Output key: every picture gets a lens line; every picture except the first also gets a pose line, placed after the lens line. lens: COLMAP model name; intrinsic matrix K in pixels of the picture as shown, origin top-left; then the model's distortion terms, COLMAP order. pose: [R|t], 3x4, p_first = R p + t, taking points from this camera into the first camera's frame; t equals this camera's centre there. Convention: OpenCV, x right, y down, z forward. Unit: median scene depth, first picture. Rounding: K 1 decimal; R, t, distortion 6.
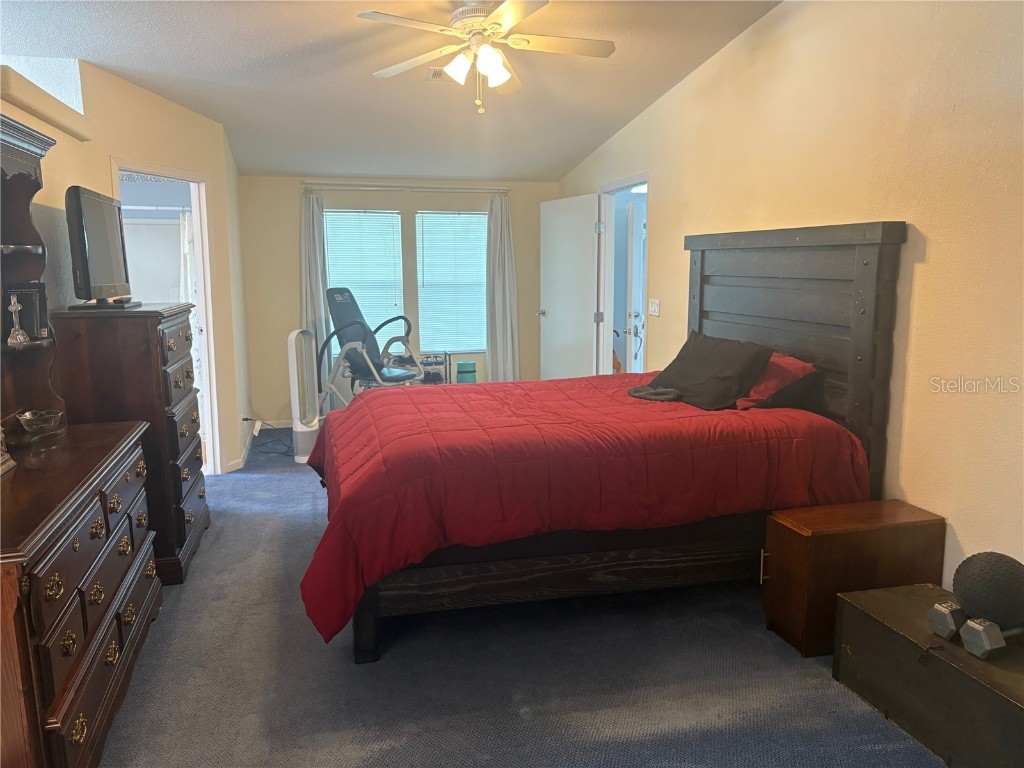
lens RADIAL K [[779.3, 0, 511.0], [0, 779.3, 390.7], [0, 0, 1]] dist [0.031233, -0.039433]
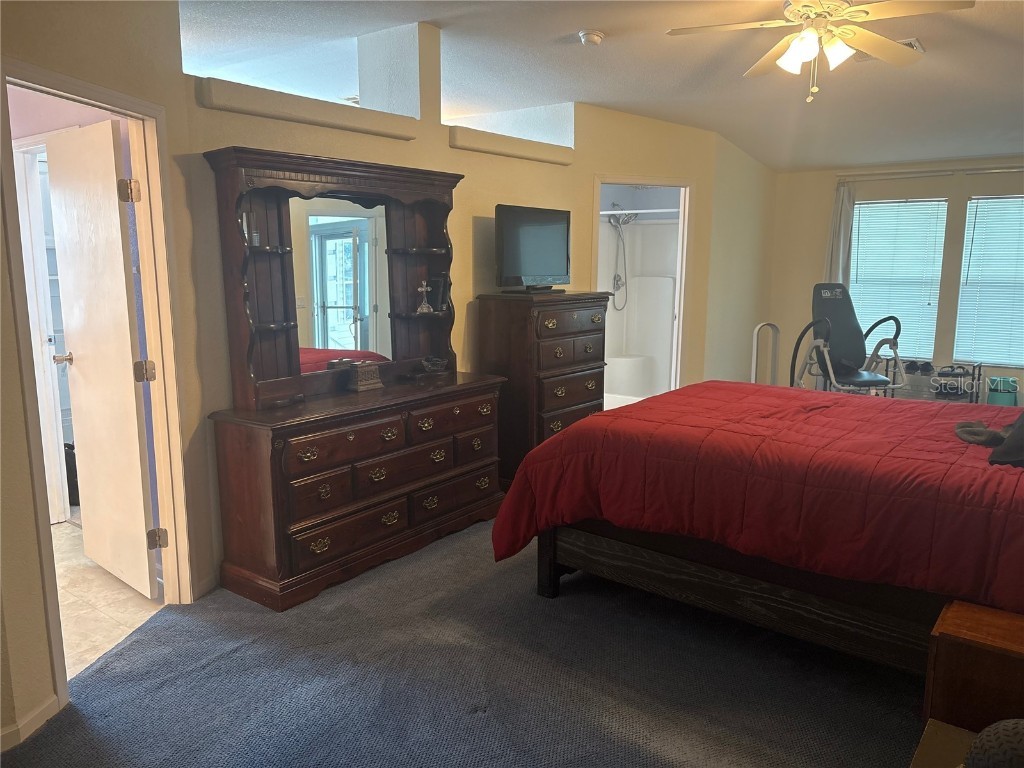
lens RADIAL K [[779.3, 0, 510.8], [0, 779.3, 386.1], [0, 0, 1]] dist [0.031233, -0.039433]
pose [[0.606313, 0.137008, -0.783335, 0.468450], [-0.130811, 0.988812, 0.071697, -0.034307], [0.784393, 0.058998, 0.617452, 0.140953]]
